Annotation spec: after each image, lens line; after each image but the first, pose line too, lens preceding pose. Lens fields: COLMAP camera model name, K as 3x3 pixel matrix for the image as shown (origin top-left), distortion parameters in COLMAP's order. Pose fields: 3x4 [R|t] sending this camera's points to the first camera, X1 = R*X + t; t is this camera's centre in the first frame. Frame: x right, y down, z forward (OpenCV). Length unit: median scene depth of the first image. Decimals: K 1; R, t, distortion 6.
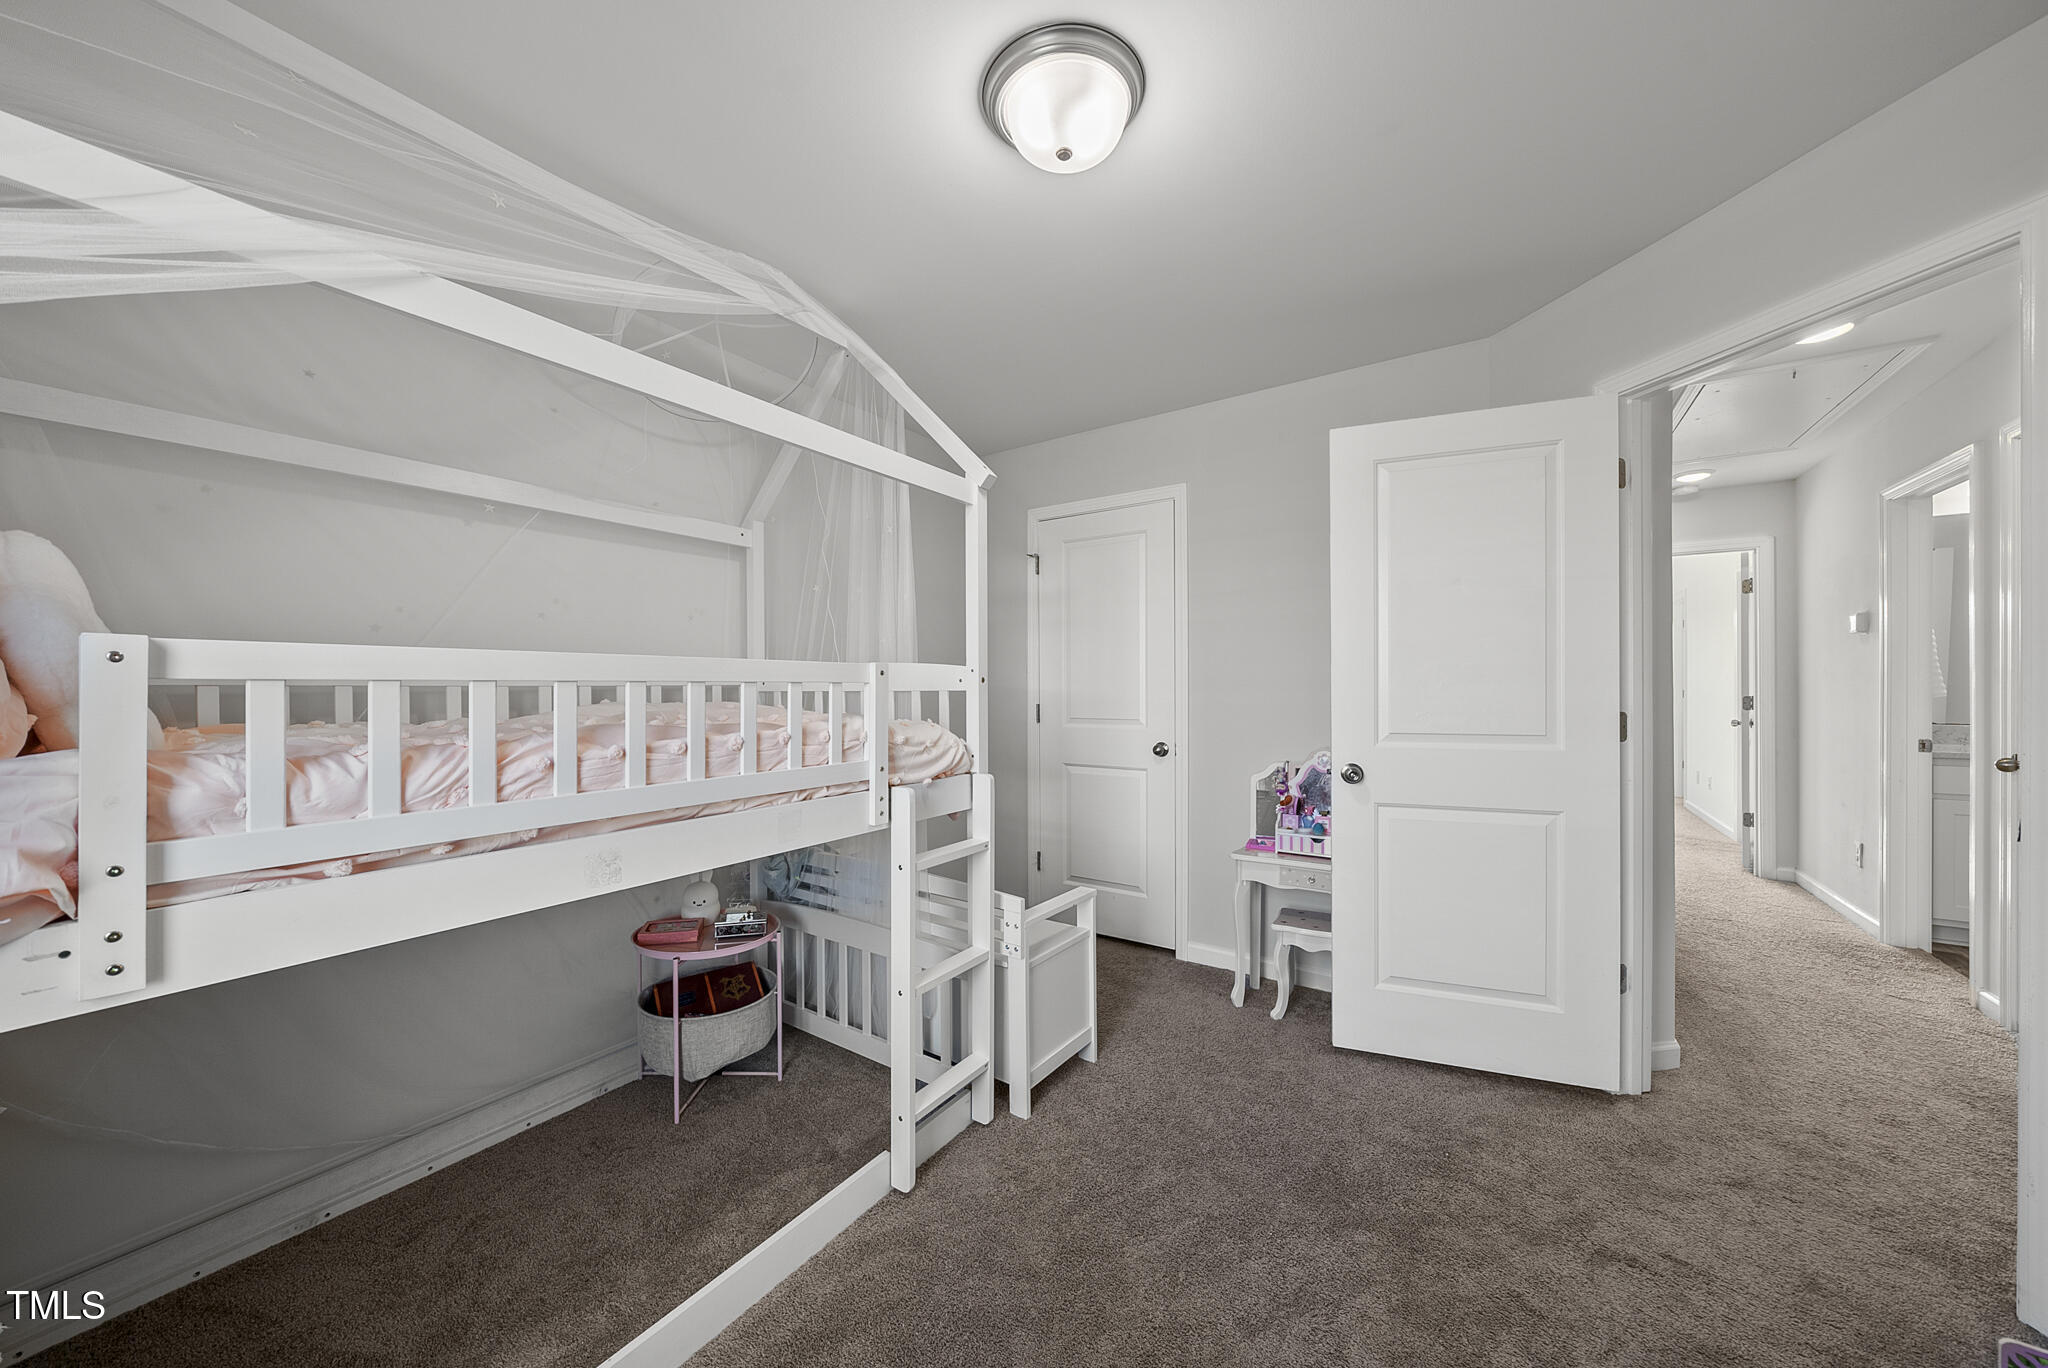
lens RADIAL K [[705.9, 0, 1003.4], [0, 705.9, 678.0], [0, 0, 1]] dist [-0.001444, -0.000251]
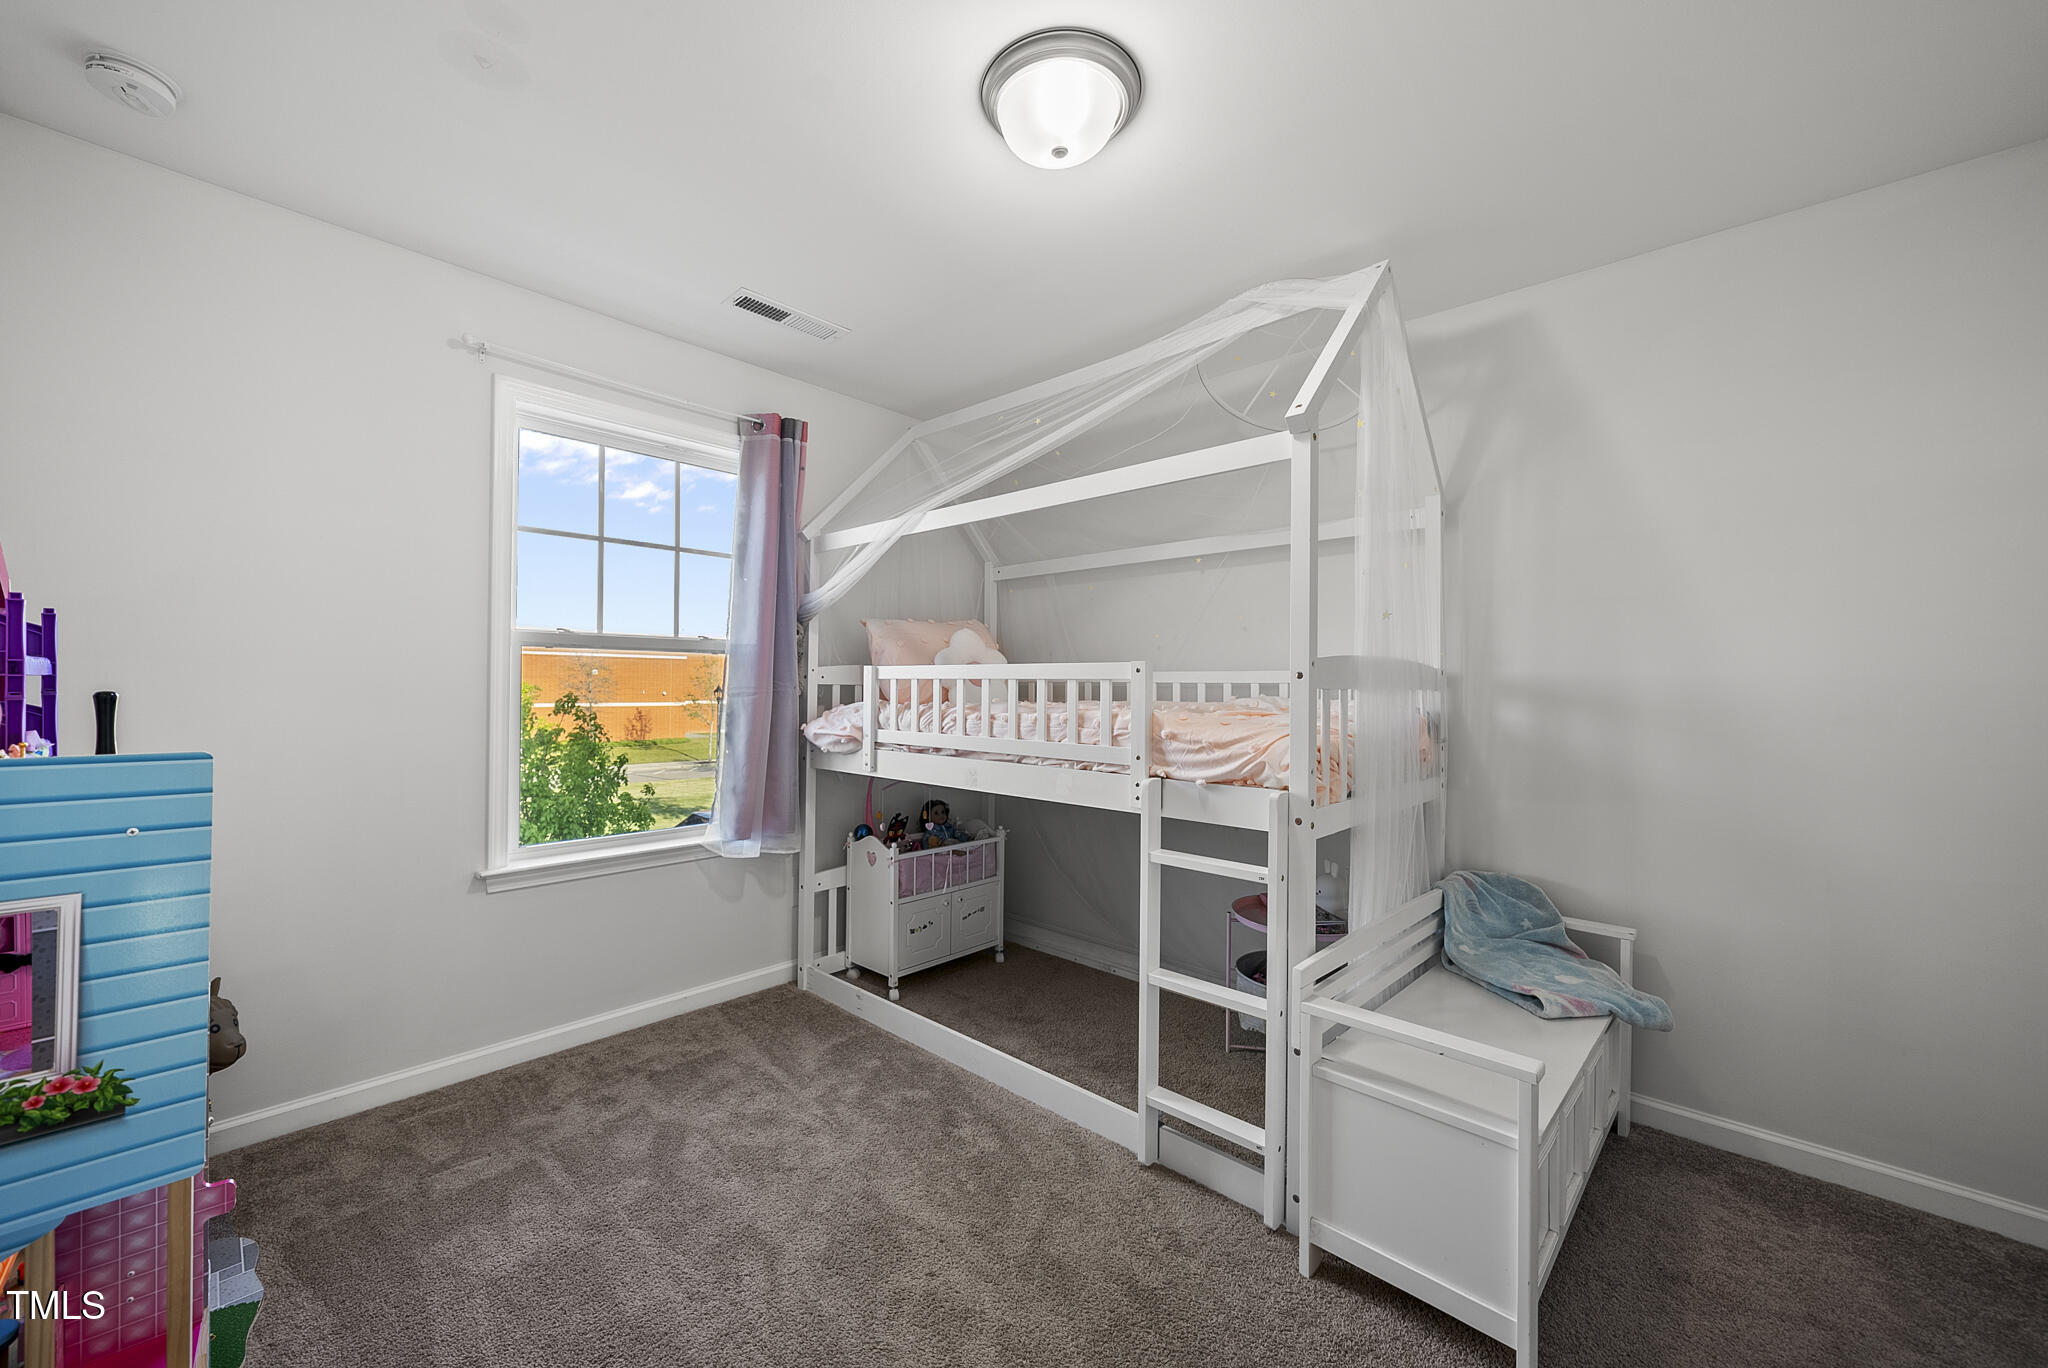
lens RADIAL K [[782.5, 0, 1028.5], [0, 782.5, 673.1], [0, 0, 1]] dist [0.000760, 0.000013]
pose [[-0.144293, -0.014776, -0.989425, 1.173519], [0.008347, 0.999835, -0.016149, 0.018322], [0.989500, -0.010589, -0.144146, 1.129446]]
